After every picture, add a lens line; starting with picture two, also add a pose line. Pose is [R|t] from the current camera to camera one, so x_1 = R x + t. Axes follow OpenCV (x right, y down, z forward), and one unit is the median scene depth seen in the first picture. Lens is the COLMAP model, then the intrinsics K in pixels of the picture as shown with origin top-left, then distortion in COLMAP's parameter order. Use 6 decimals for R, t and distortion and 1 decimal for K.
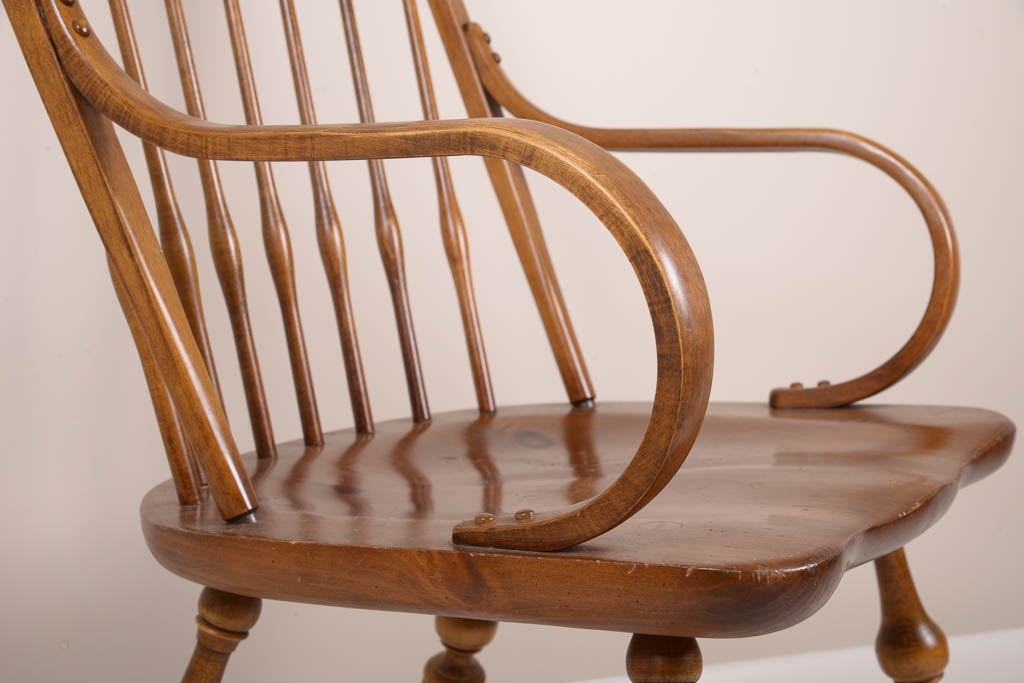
lens RADIAL K [[1748.9, 0, 512.4], [0, 1748.9, 344.1], [0, 0, 1]] dist [0.090921, 0.000000]
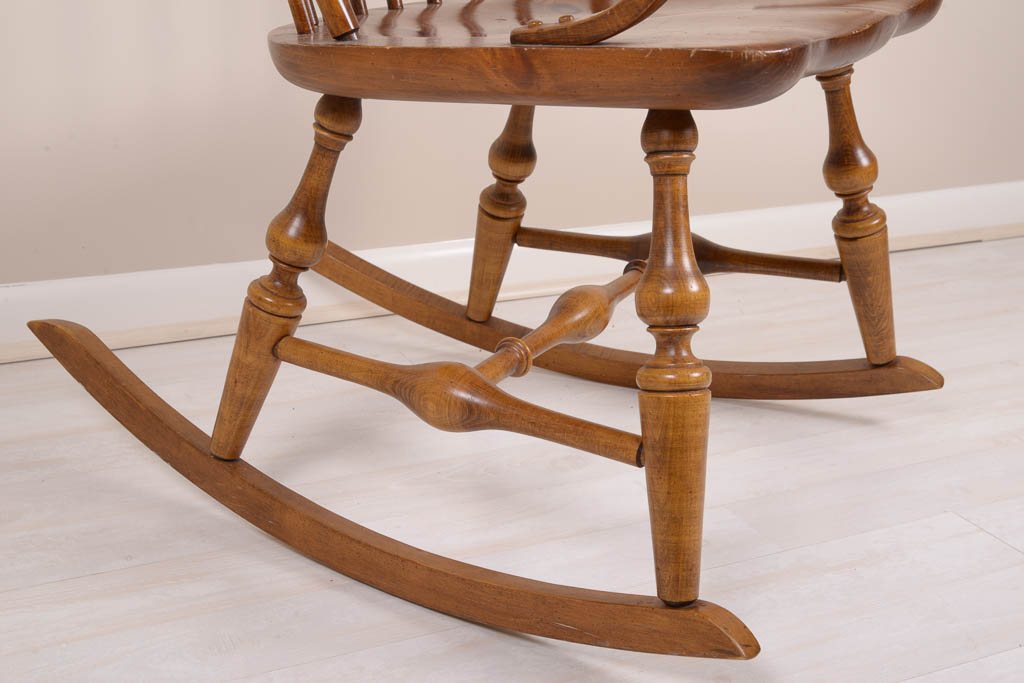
lens RADIAL K [[1345.2, 0, 514.9], [0, 1345.2, 366.9], [0, 0, 1]] dist [0.036206, 0.000000]
pose [[0.999904, 0.005163, -0.012865, -0.014024], [-0.001931, 0.970892, 0.239510, 0.090153], [0.013727, -0.239462, 0.970809, -0.028049]]
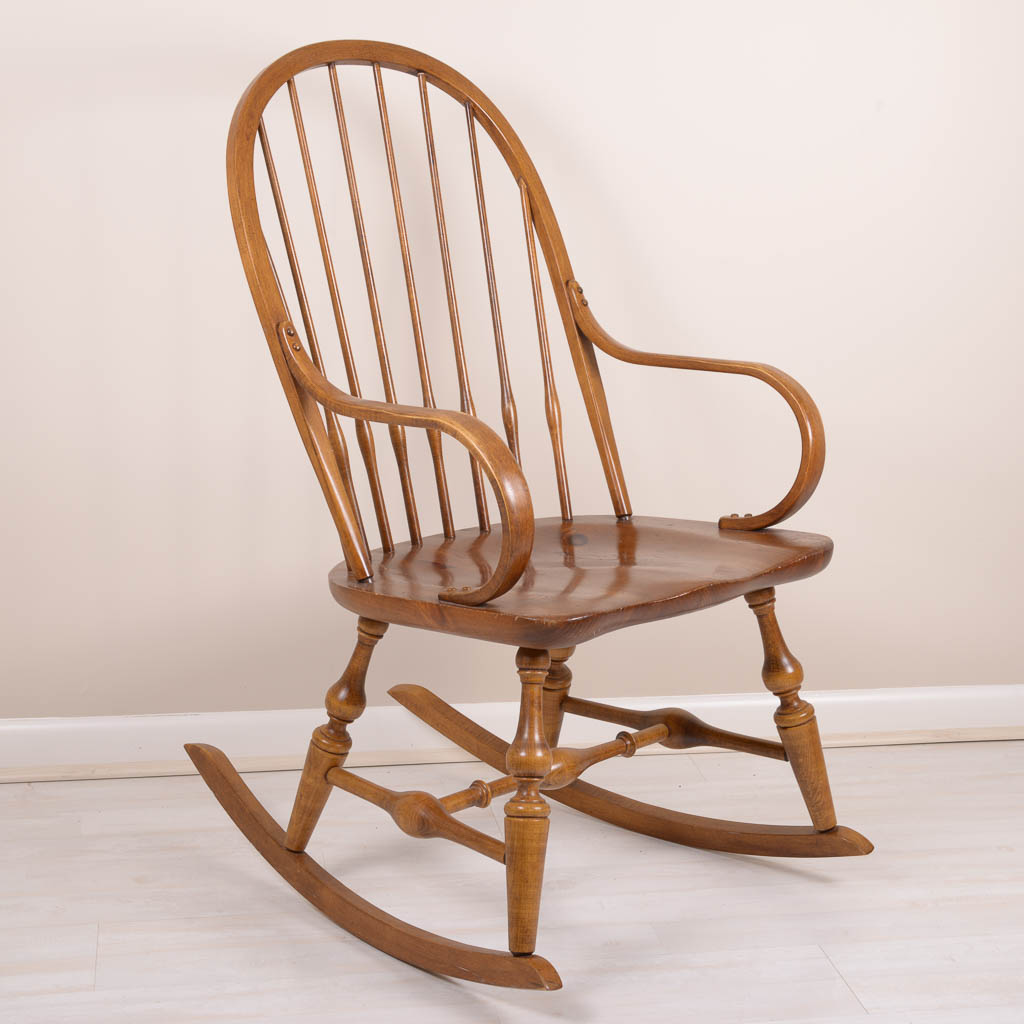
lens RADIAL K [[2272.9, 0, 512.9], [0, 2272.9, 512.2], [0, 0, 1]] dist [-0.001481, 0.000000]
pose [[0.955774, 0.050353, -0.289759, 0.734650], [-0.024081, 0.995325, 0.093530, -0.221265], [0.293114, -0.082415, 0.952519, -1.406416]]
